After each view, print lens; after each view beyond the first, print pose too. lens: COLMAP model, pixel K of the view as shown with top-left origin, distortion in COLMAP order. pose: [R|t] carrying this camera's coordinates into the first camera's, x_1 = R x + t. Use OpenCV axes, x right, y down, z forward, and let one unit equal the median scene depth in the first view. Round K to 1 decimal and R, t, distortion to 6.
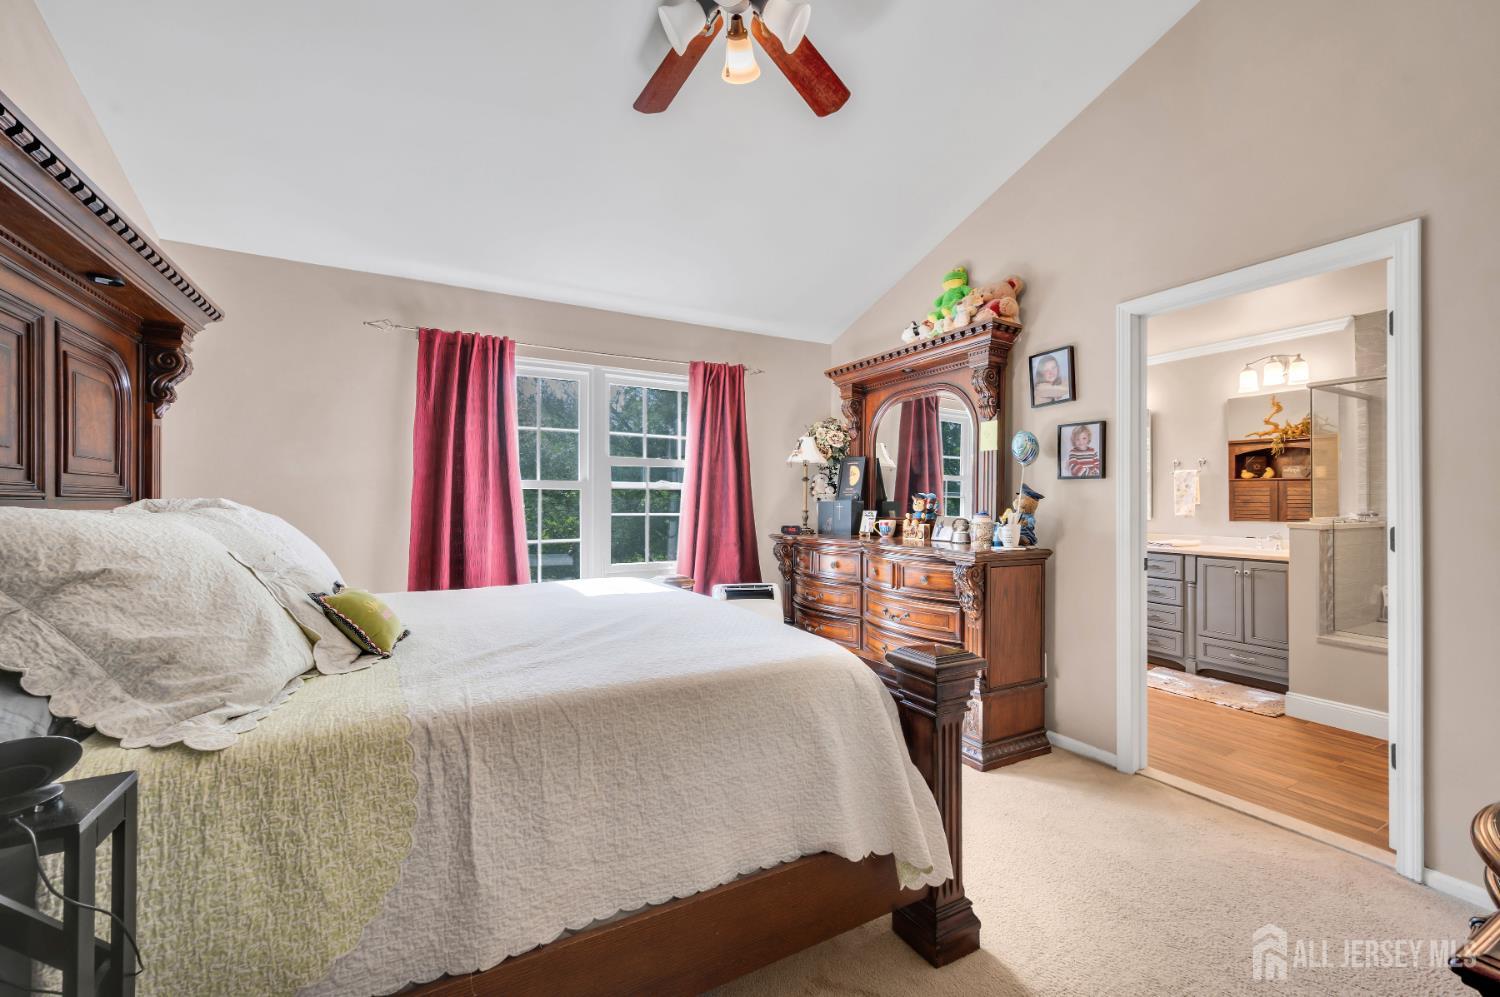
lens RADIAL K [[594.7, 0, 752.3], [0, 594.7, 501.9], [0, 0, 1]] dist [-0.001720, 0.000042]
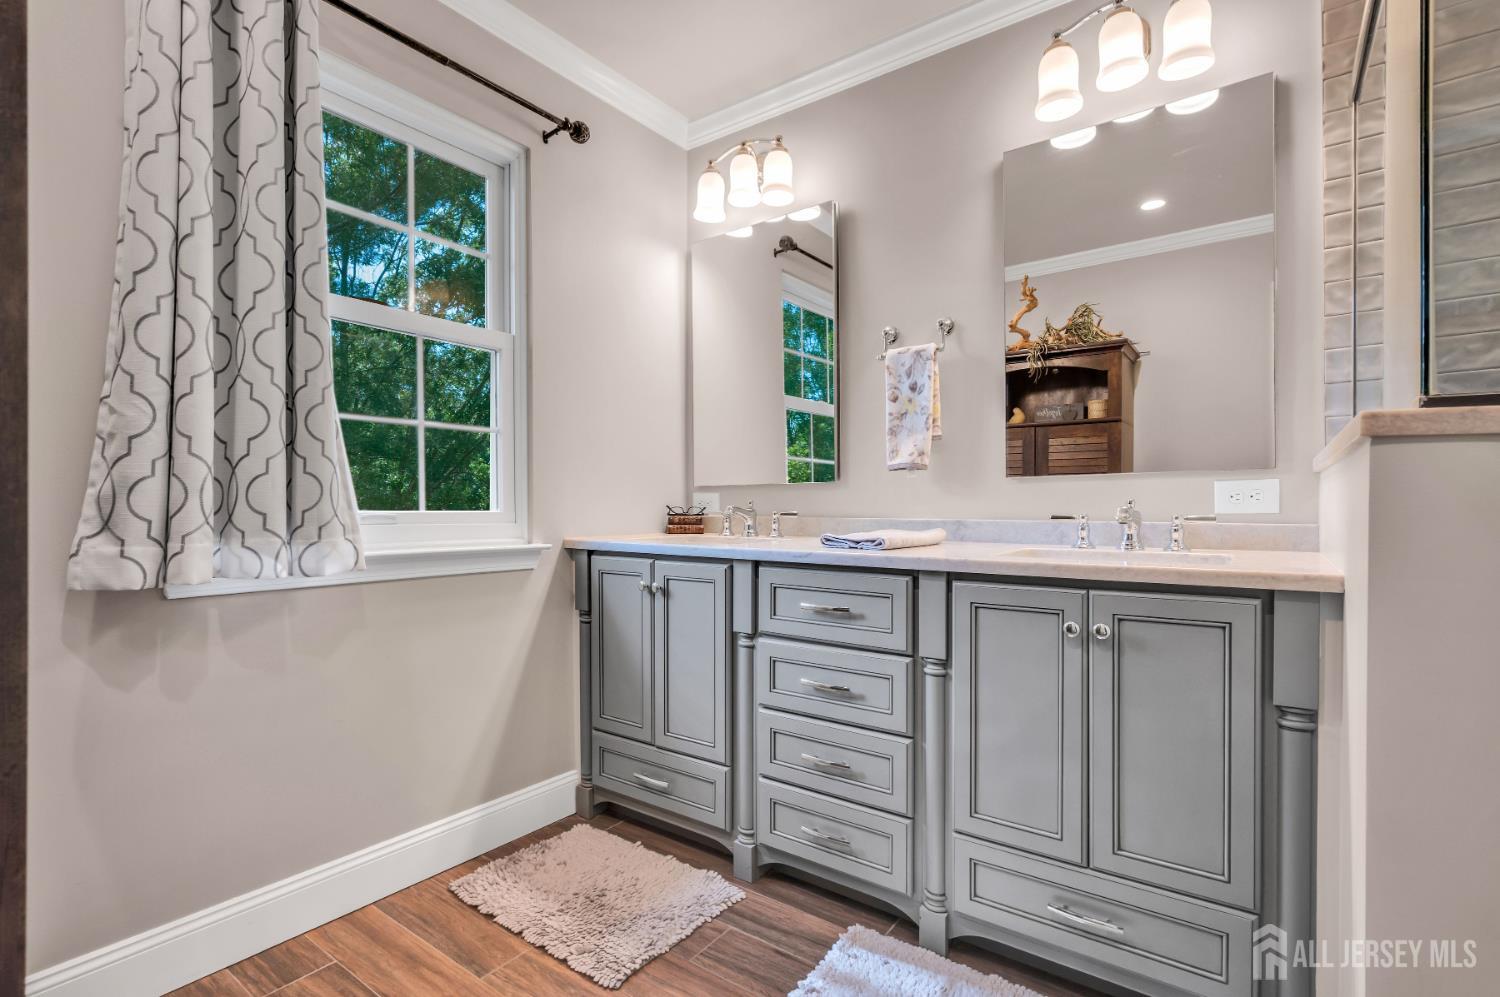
lens RADIAL K [[711.8, 0, 751.2], [0, 711.8, 509.2], [0, 0, 1]] dist [-0.001573, -0.000121]
pose [[0.902064, -0.002233, 0.431596, 0.488756], [0.001221, 0.999996, 0.002621, 0.054694], [-0.431600, -0.001838, 0.902063, 0.701350]]
